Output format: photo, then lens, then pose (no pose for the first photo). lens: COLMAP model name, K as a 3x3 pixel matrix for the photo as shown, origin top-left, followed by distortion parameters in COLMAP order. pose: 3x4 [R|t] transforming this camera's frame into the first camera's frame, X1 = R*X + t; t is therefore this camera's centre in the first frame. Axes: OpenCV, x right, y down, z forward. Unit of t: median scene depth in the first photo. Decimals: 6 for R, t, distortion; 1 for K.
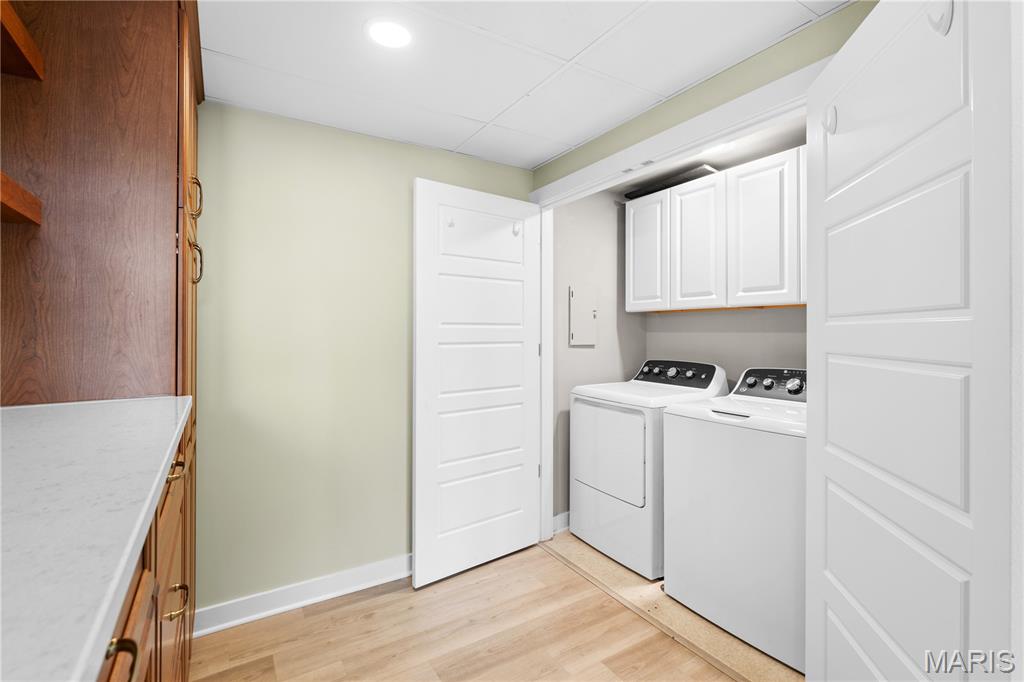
lens RADIAL K [[467.1, 0, 518.2], [0, 467.1, 339.9], [0, 0, 1]] dist [-0.000090, -0.000404]
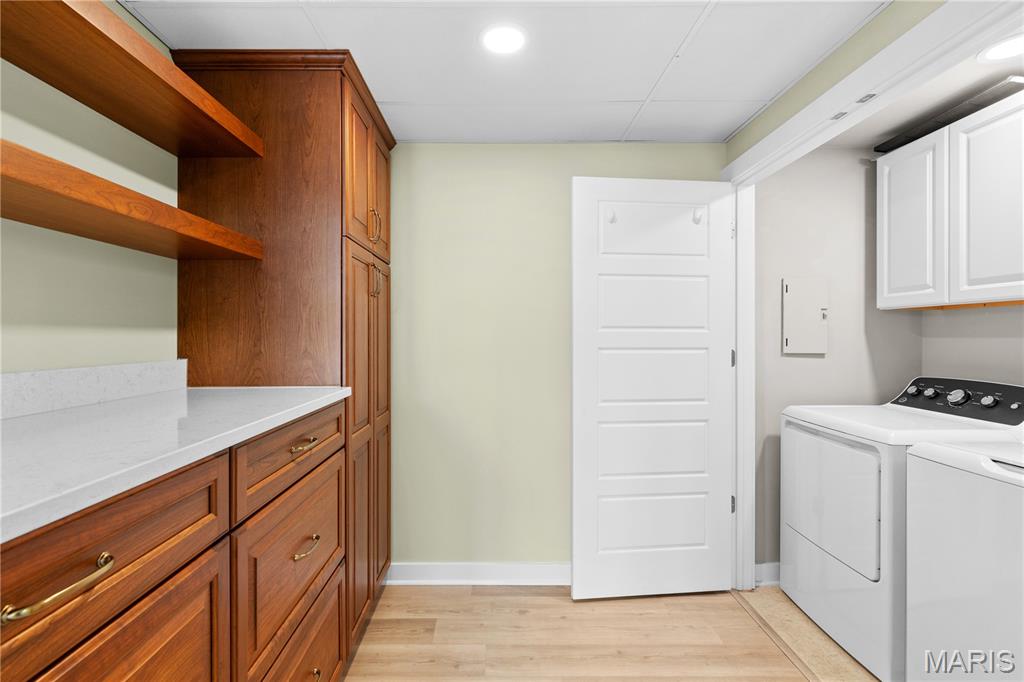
lens RADIAL K [[475.0, 0, 512.0], [0, 475.0, 346.7], [0, 0, 1]] dist [-0.002000, -0.000556]
pose [[0.845585, 0.013977, -0.533657, 0.179891], [-0.011297, 0.999902, 0.008288, -0.001619], [0.533721, -0.000980, 0.845660, 0.088537]]
